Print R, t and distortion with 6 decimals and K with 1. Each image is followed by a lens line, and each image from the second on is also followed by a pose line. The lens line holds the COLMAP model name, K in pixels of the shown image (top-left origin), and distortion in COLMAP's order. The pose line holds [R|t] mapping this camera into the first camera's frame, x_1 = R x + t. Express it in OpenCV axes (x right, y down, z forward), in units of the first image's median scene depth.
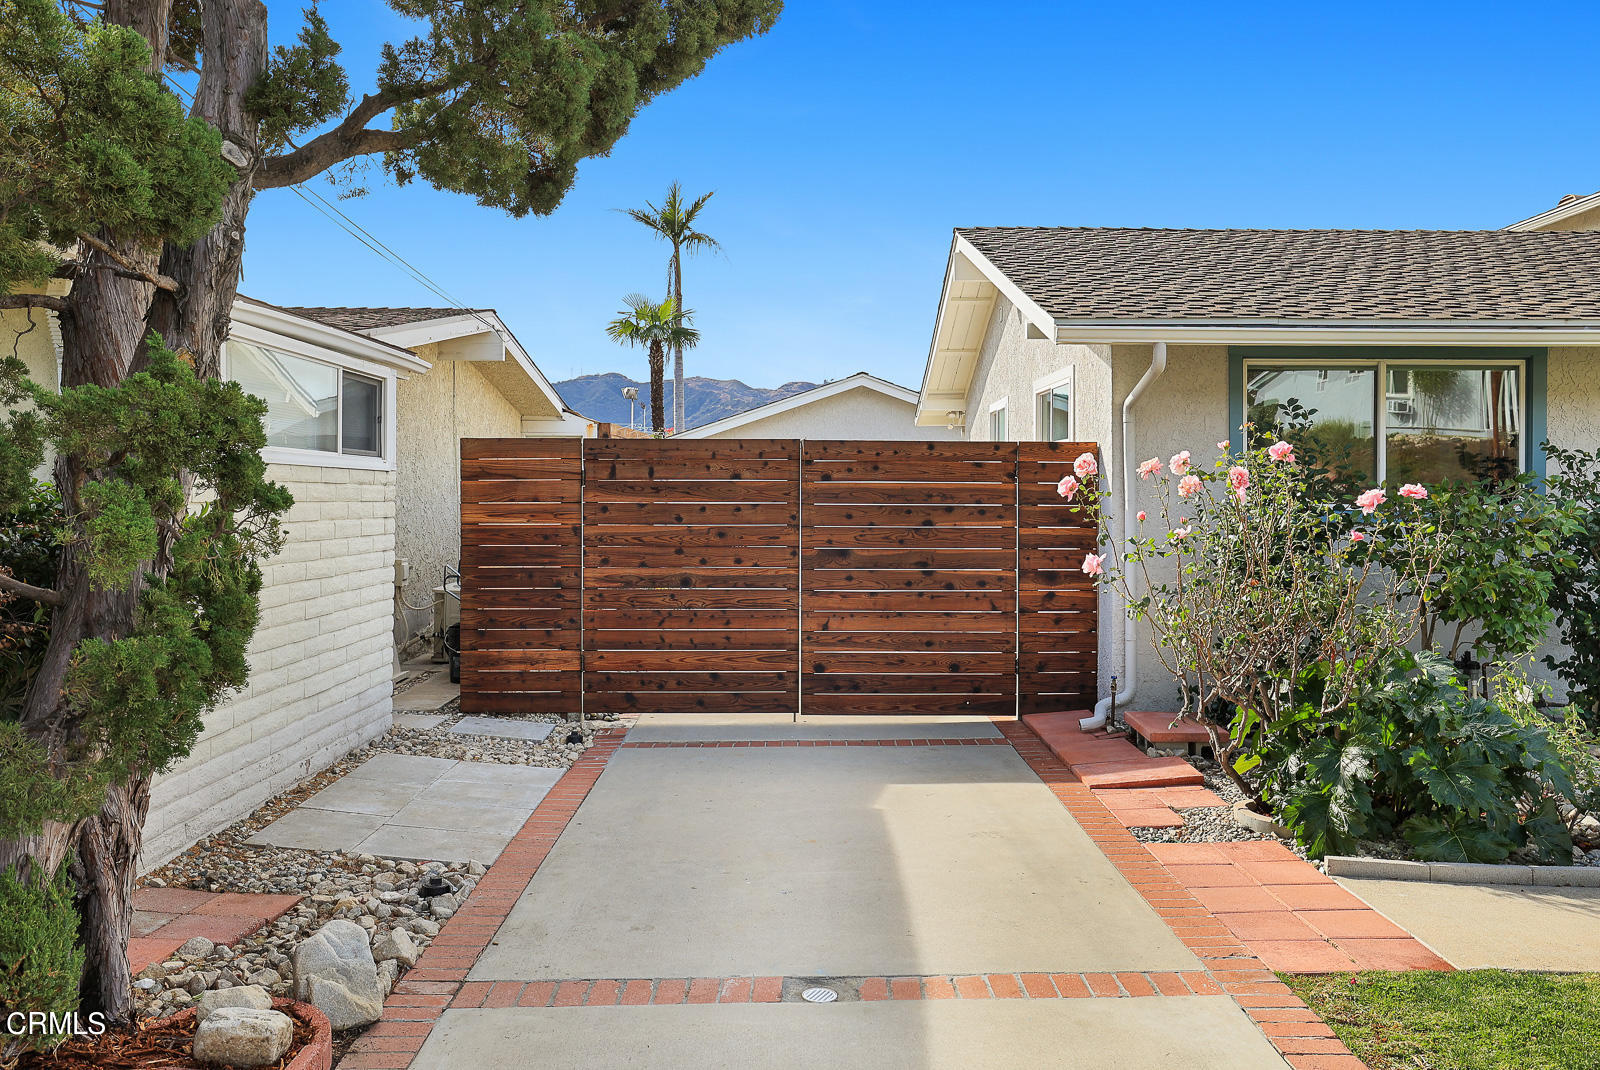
lens RADIAL K [[1232.1, 0, 801.2], [0, 1232.1, 529.3], [0, 0, 1]] dist [0.022214, 0.007581]
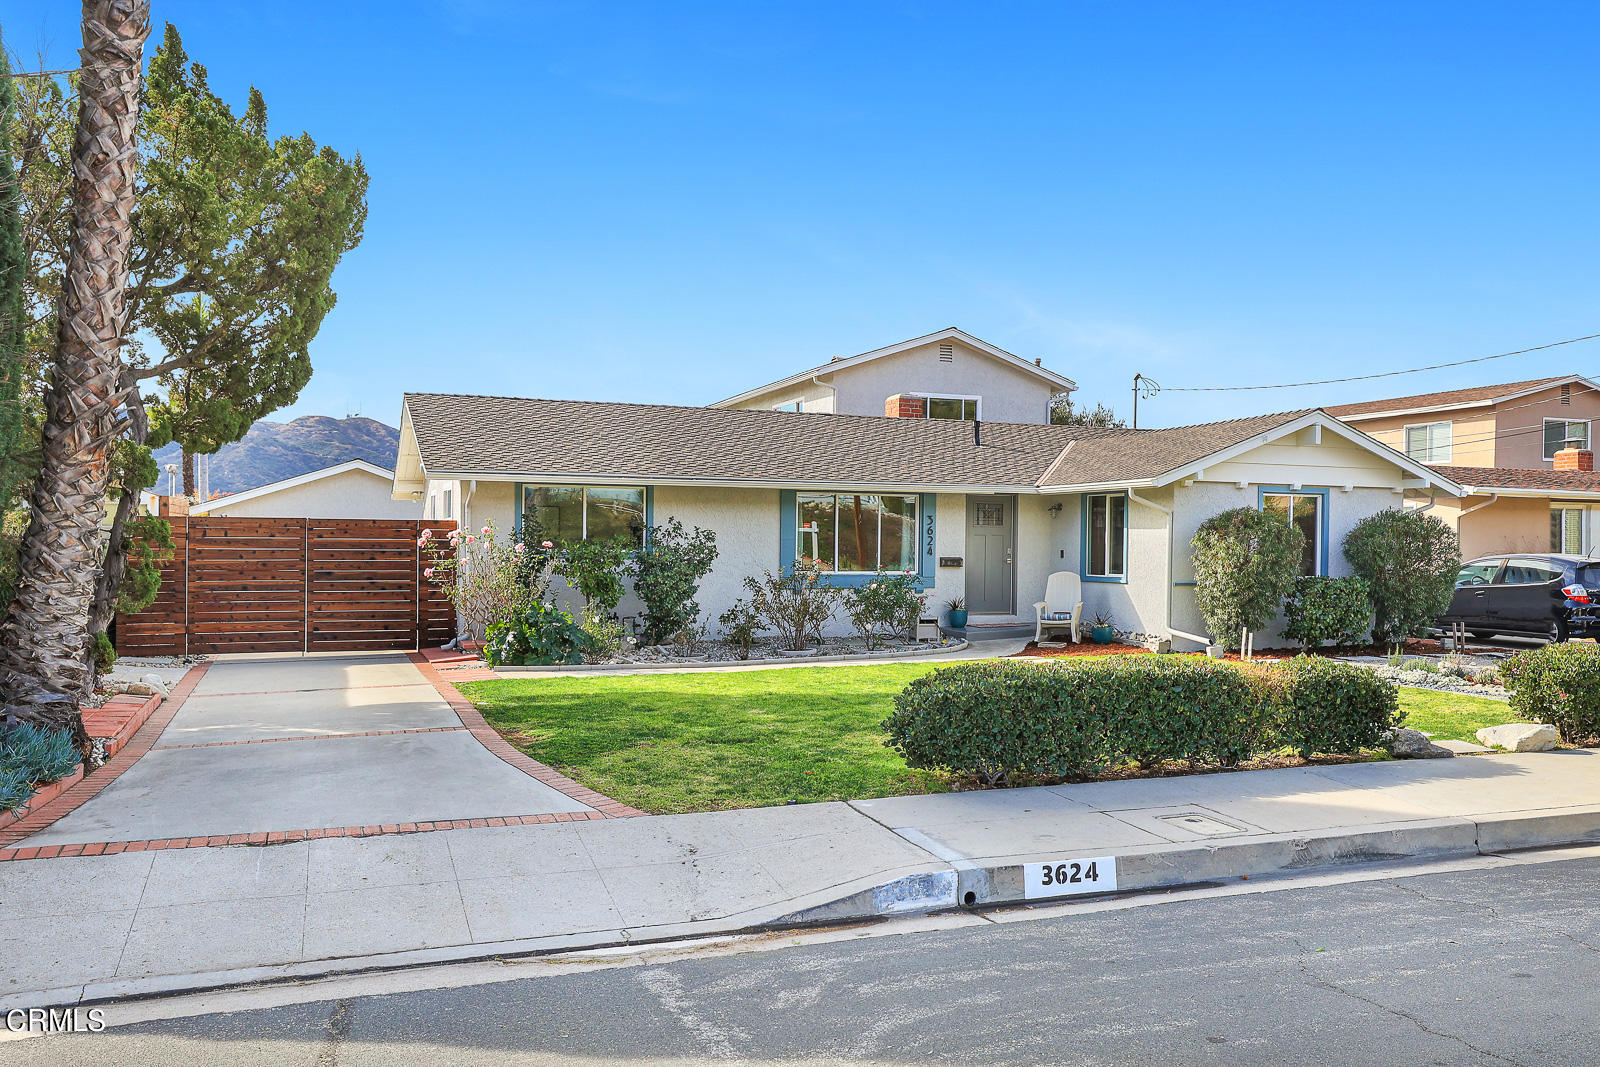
lens RADIAL K [[1232.1, 0, 800.0], [0, 1232.1, 541.3], [0, 0, 1]] dist [0.022214, 0.007581]
pose [[0.931490, 0.001631, 0.363763, 0.015854], [0.009842, 0.999511, -0.029685, 0.035224], [-0.363633, 0.031231, 0.931019, -1.218552]]
